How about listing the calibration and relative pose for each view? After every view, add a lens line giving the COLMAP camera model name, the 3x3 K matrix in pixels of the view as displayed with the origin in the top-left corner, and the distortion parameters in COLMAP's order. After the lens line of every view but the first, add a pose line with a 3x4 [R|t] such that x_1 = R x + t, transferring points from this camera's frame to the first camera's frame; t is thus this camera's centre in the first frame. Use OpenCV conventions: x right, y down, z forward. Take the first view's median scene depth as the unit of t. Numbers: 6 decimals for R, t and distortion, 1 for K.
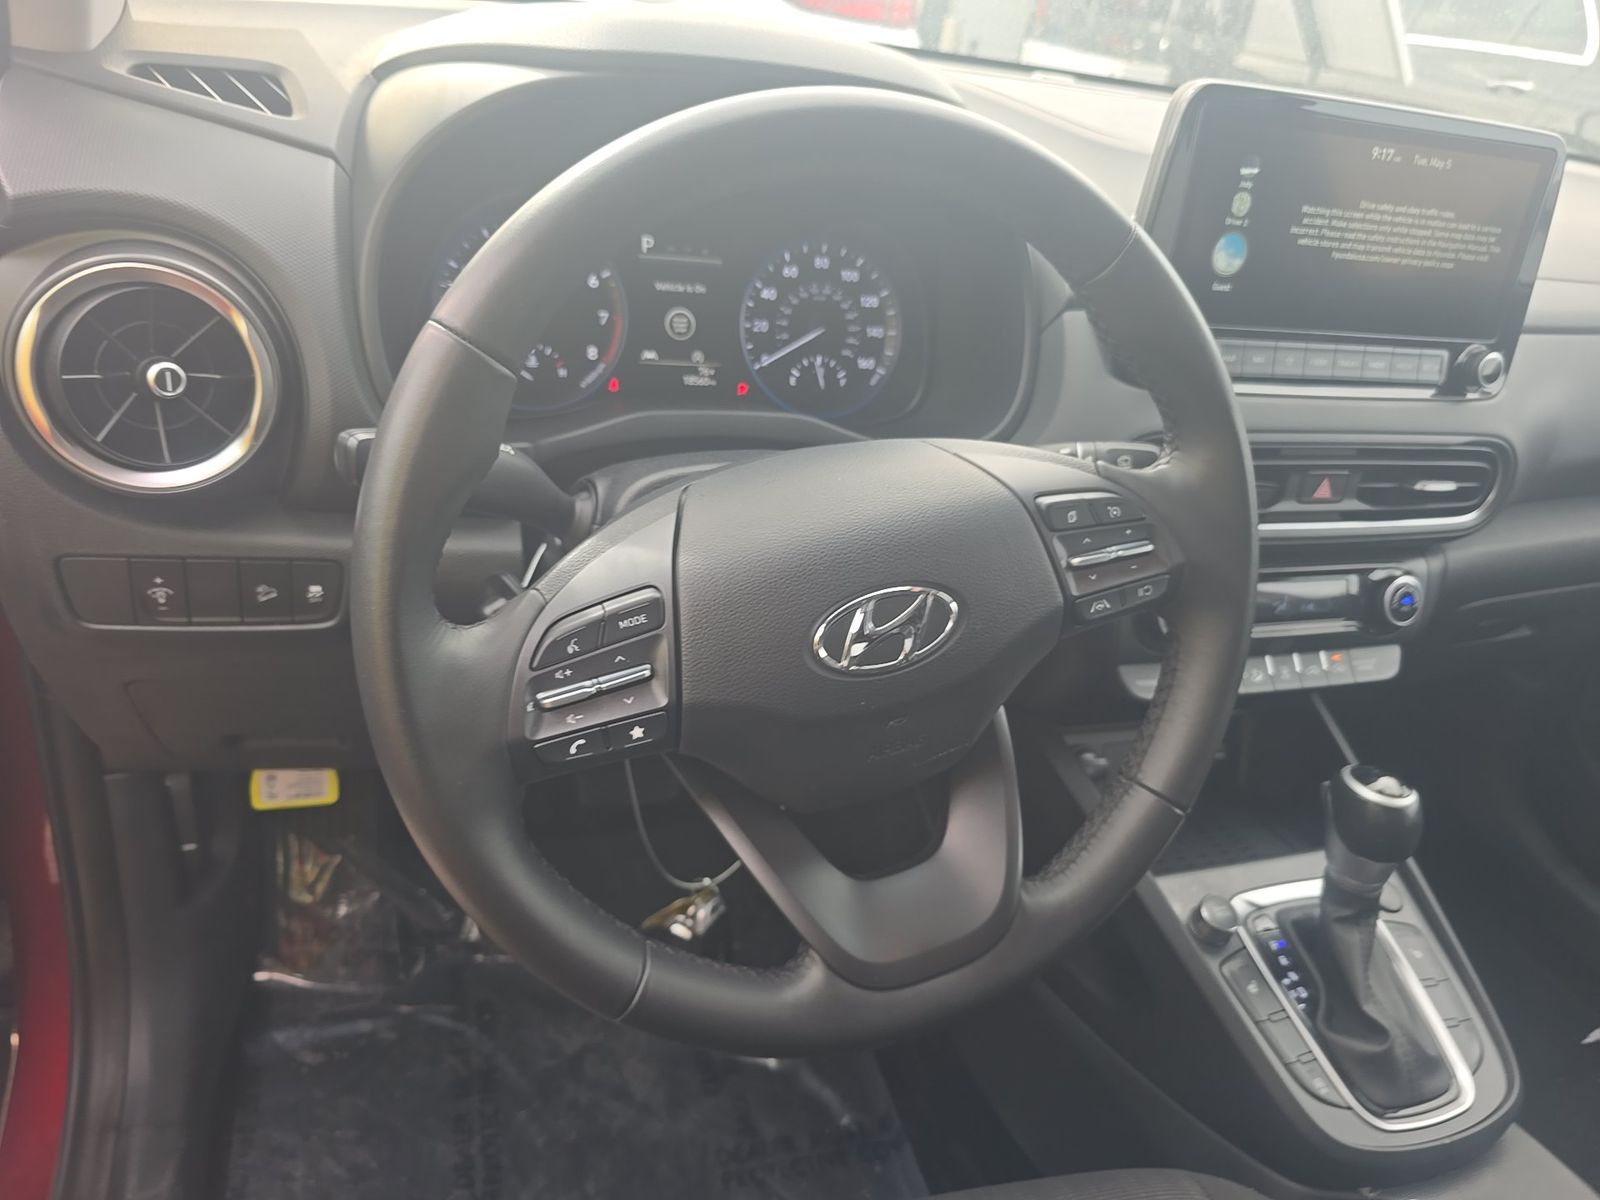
lens RADIAL K [[1080.9, 0, 798.9], [0, 1080.9, 606.4], [0, 0, 1]] dist [0.002120, -0.017888]
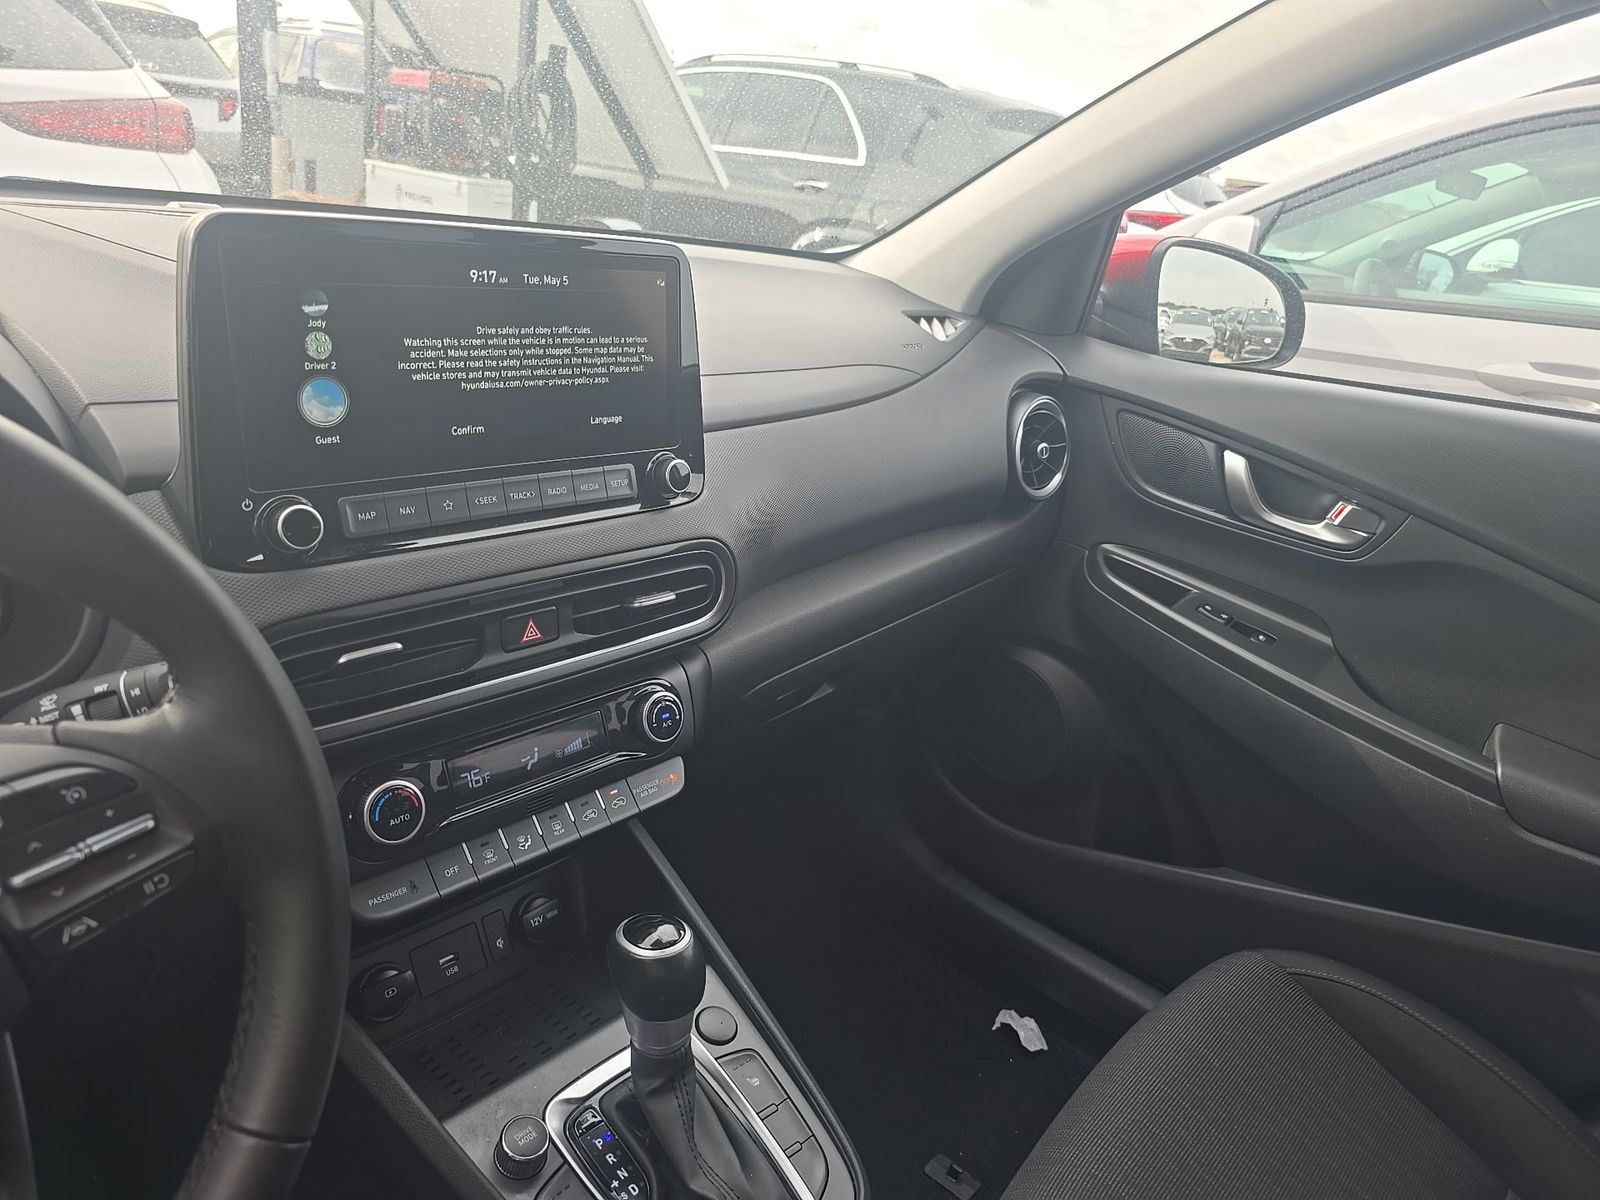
lens RADIAL K [[1080.9, 0, 790.5], [0, 1080.9, 604.1], [0, 0, 1]] dist [0.002120, -0.017888]
pose [[0.873621, -0.197814, 0.444586, 0.266575], [0.236366, 0.971125, -0.032372, -0.047697], [-0.425344, 0.133365, 0.895151, 0.083226]]
